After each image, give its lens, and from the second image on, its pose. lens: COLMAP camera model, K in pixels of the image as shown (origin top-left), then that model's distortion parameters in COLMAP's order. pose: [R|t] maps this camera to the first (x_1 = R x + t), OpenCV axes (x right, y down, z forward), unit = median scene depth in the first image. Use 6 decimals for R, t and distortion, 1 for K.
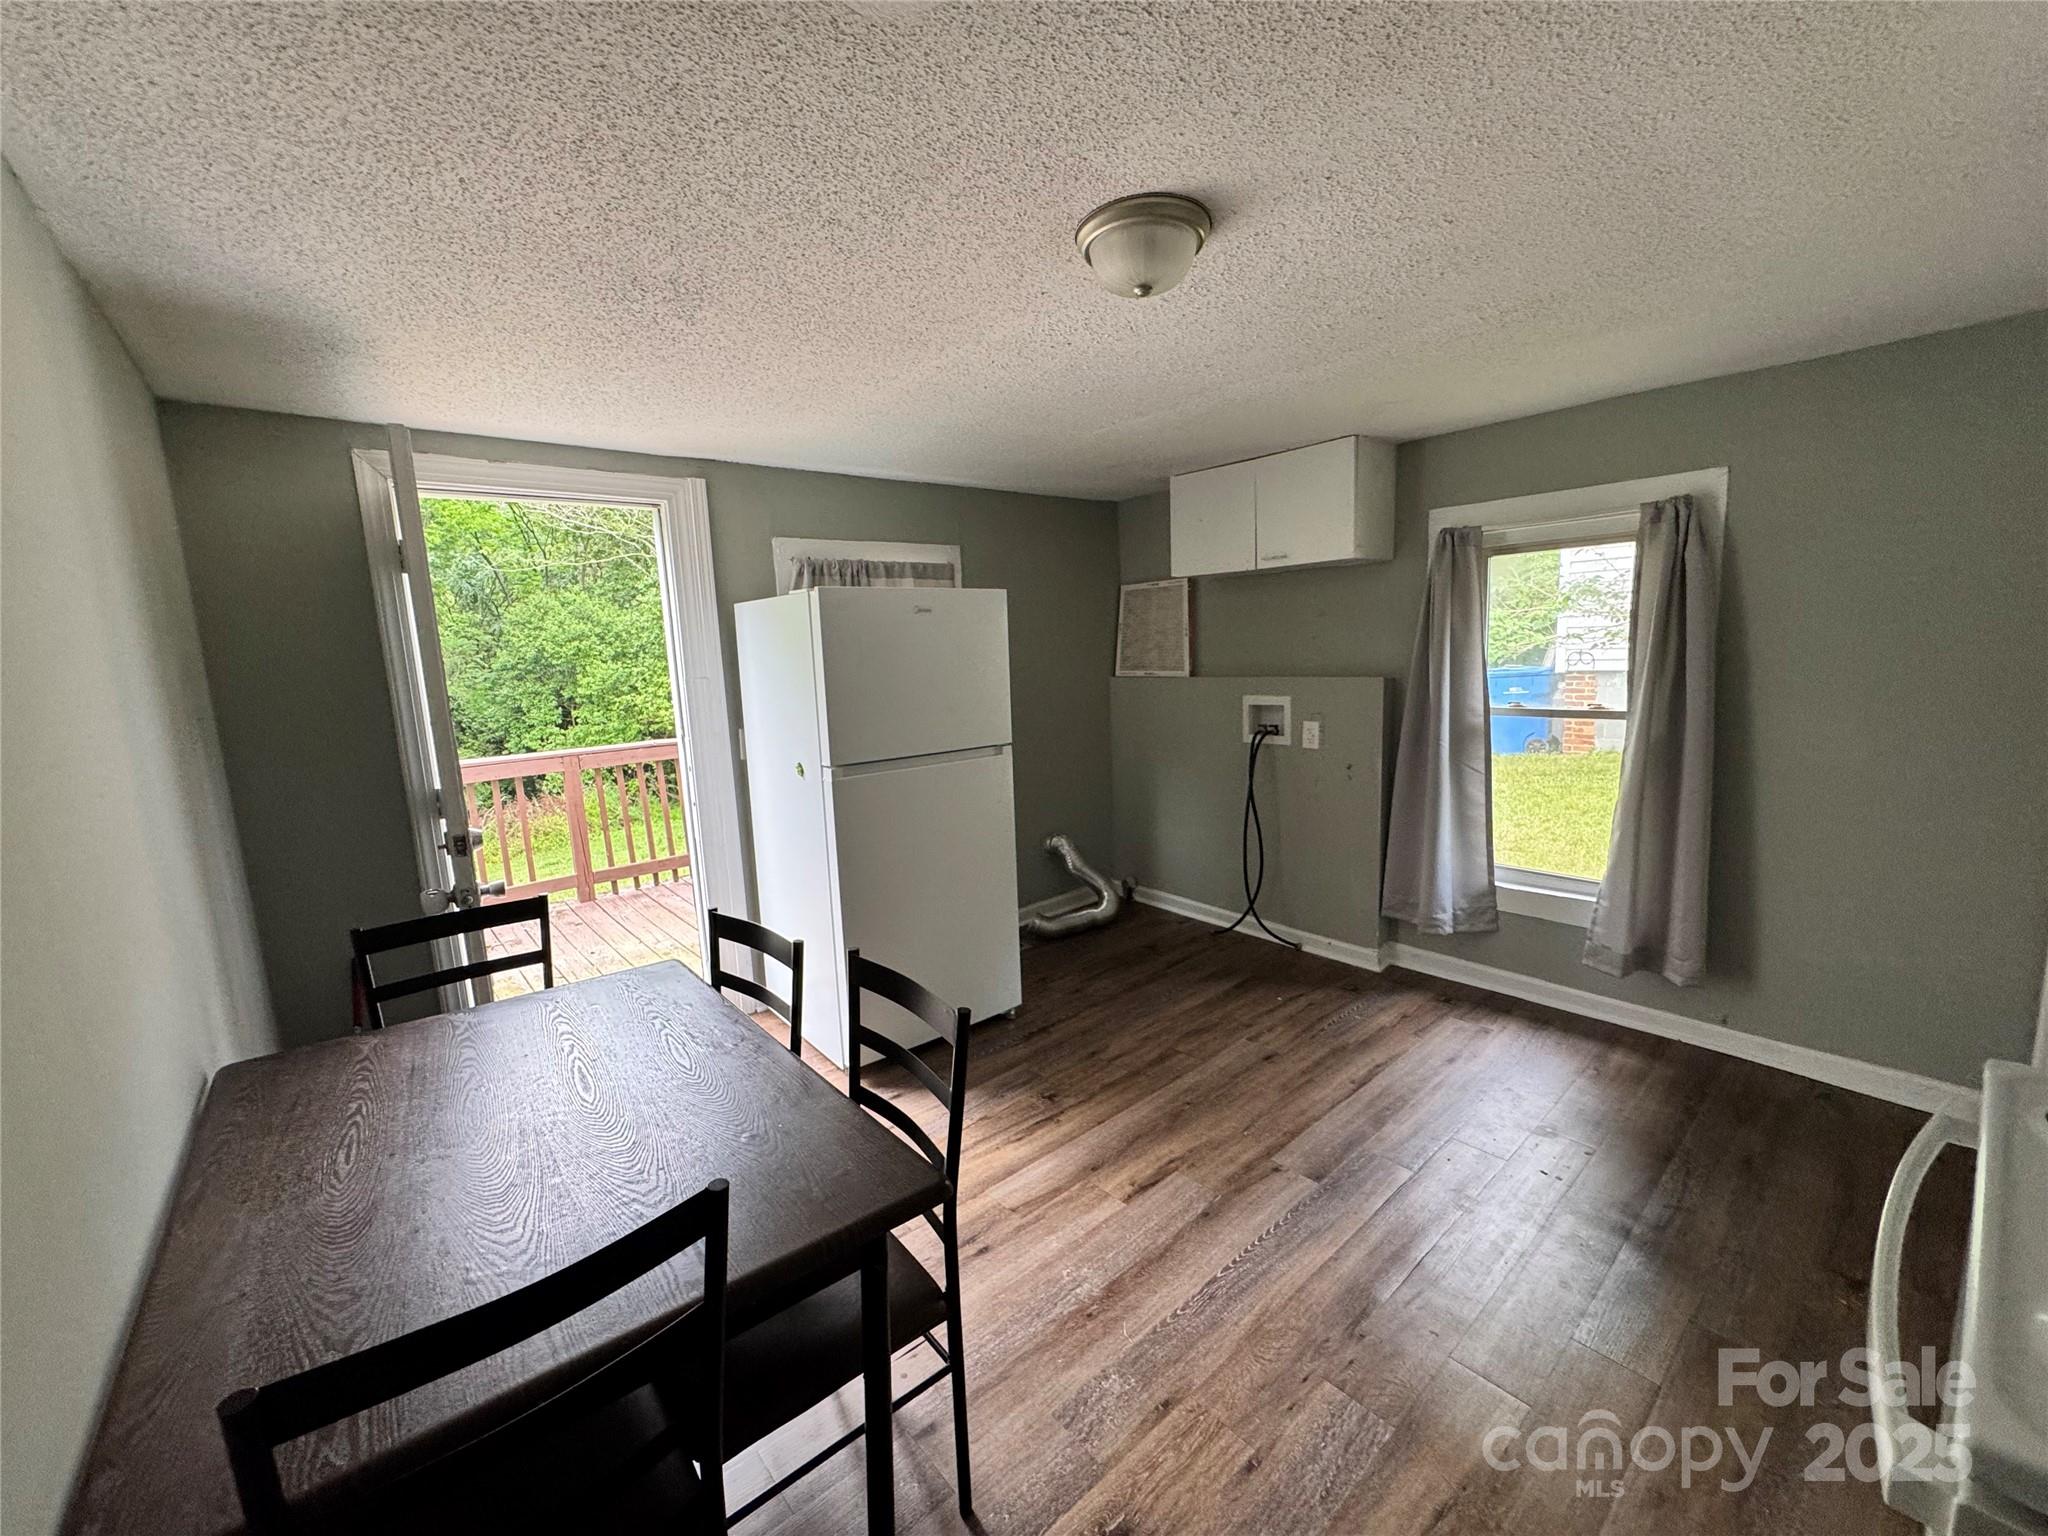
lens RADIAL K [[818.5, 0, 1024.8], [0, 818.5, 770.7], [0, 0, 1]] dist [-0.003337, 0.000361]
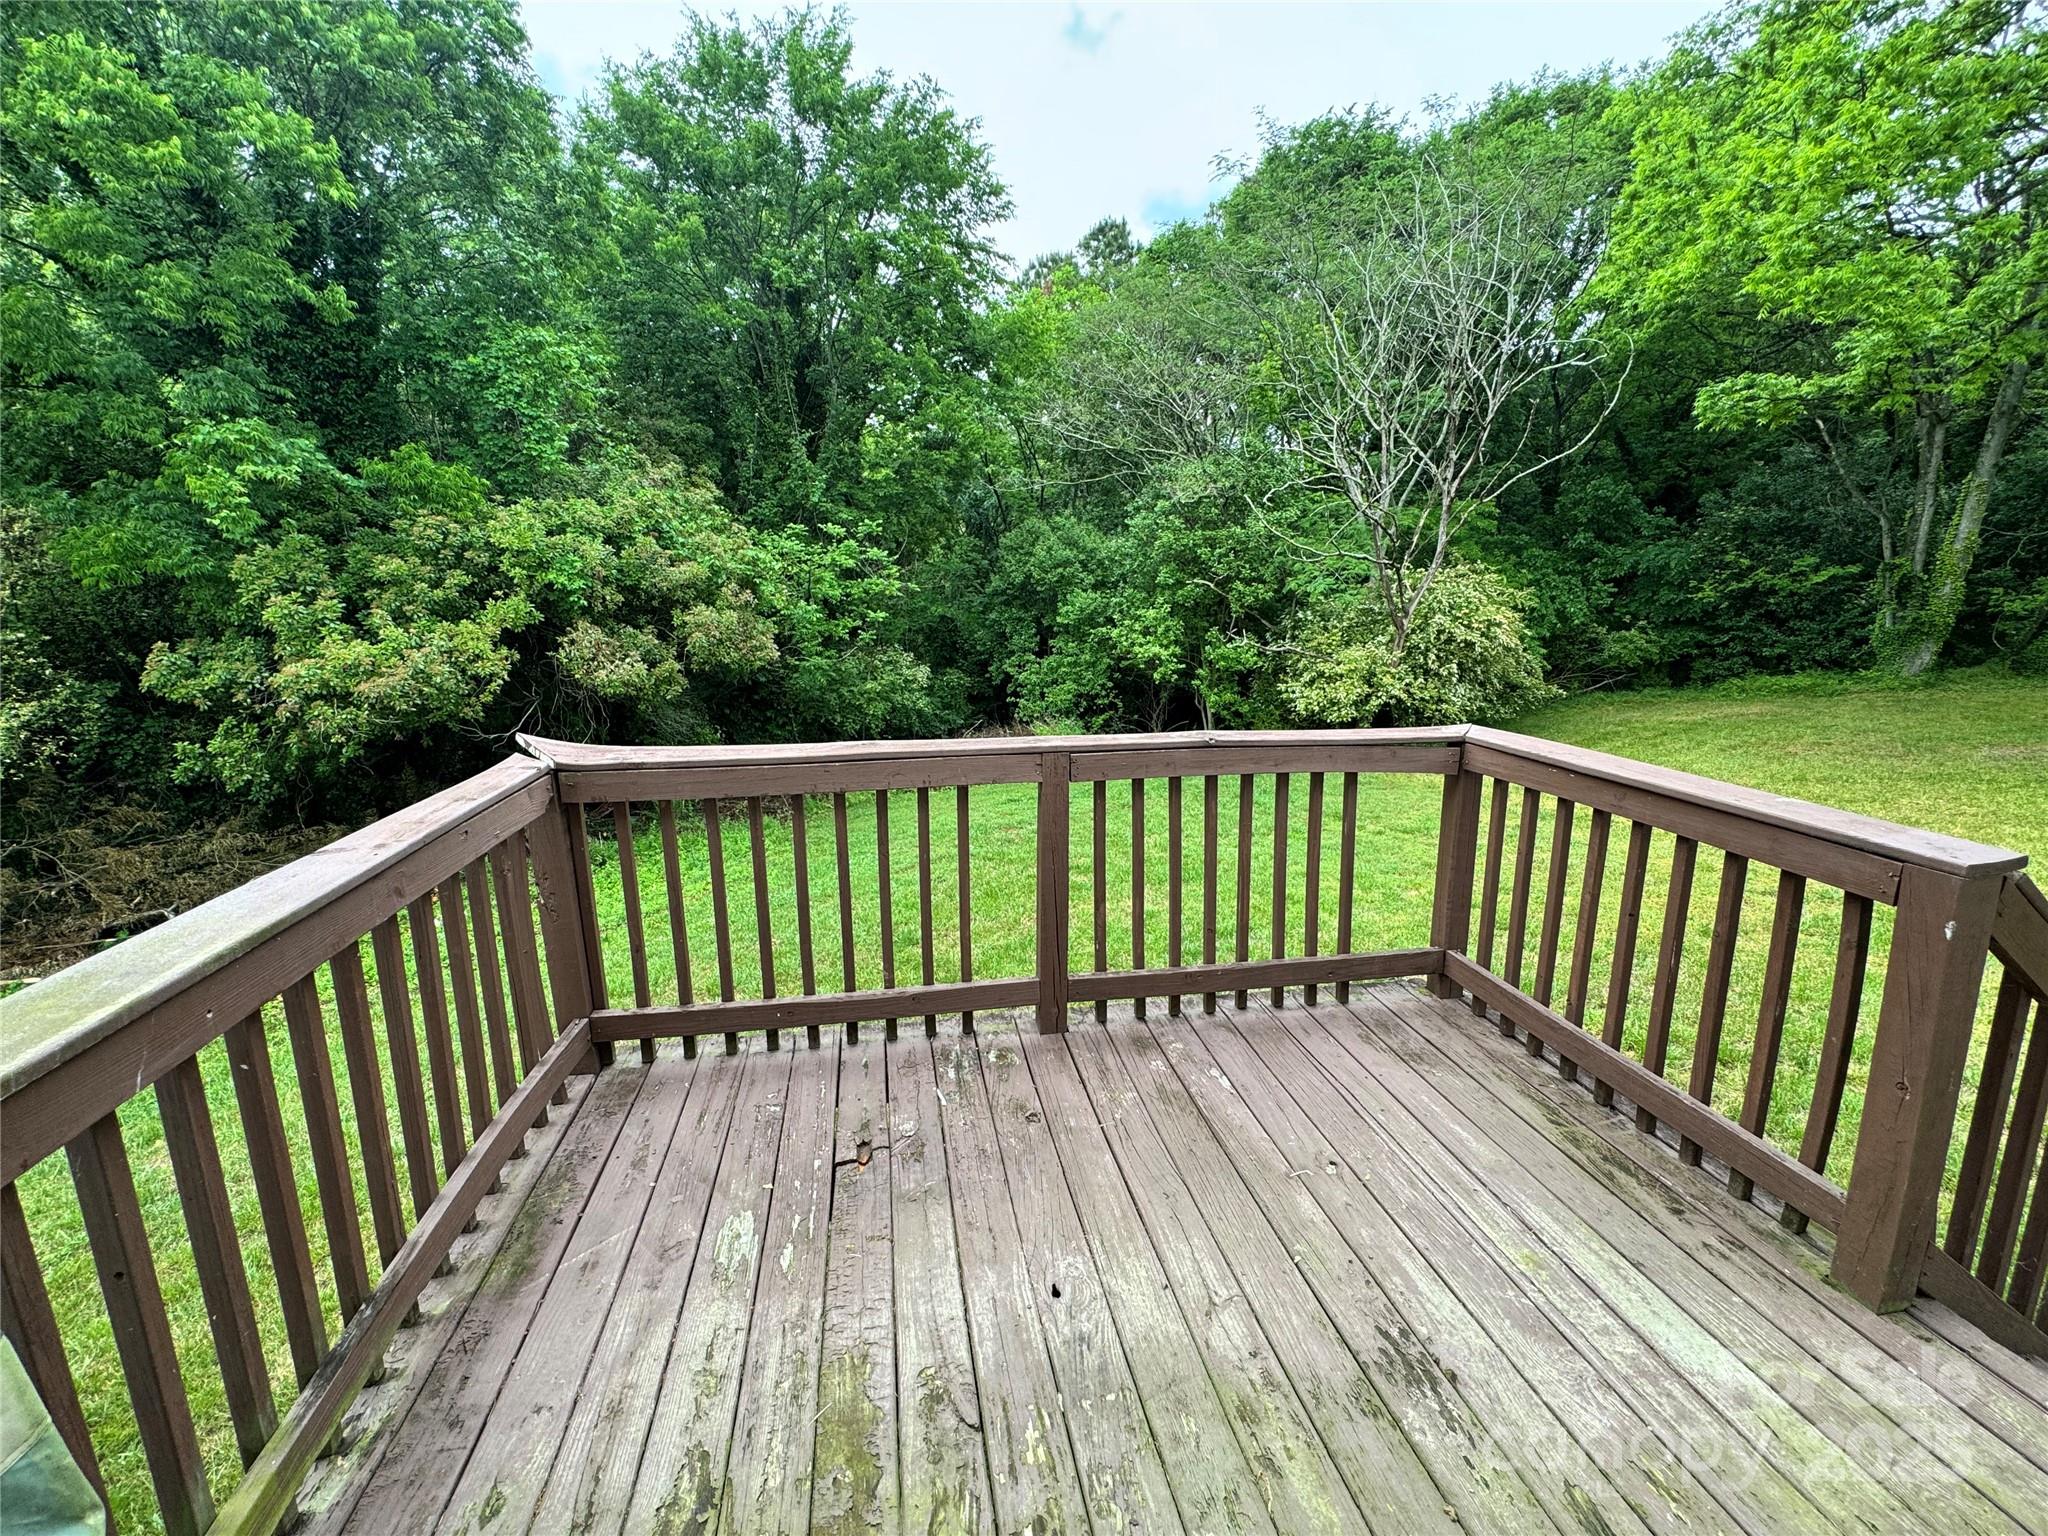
lens RADIAL K [[818.5, 0, 1024.7], [0, 818.5, 769.5], [0, 0, 1]] dist [-0.003337, 0.000361]
pose [[0.860144, 0.145485, -0.488862, -0.528997], [-0.111168, 0.988889, 0.098696, -0.089313], [0.497789, -0.030547, 0.866760, 0.903407]]
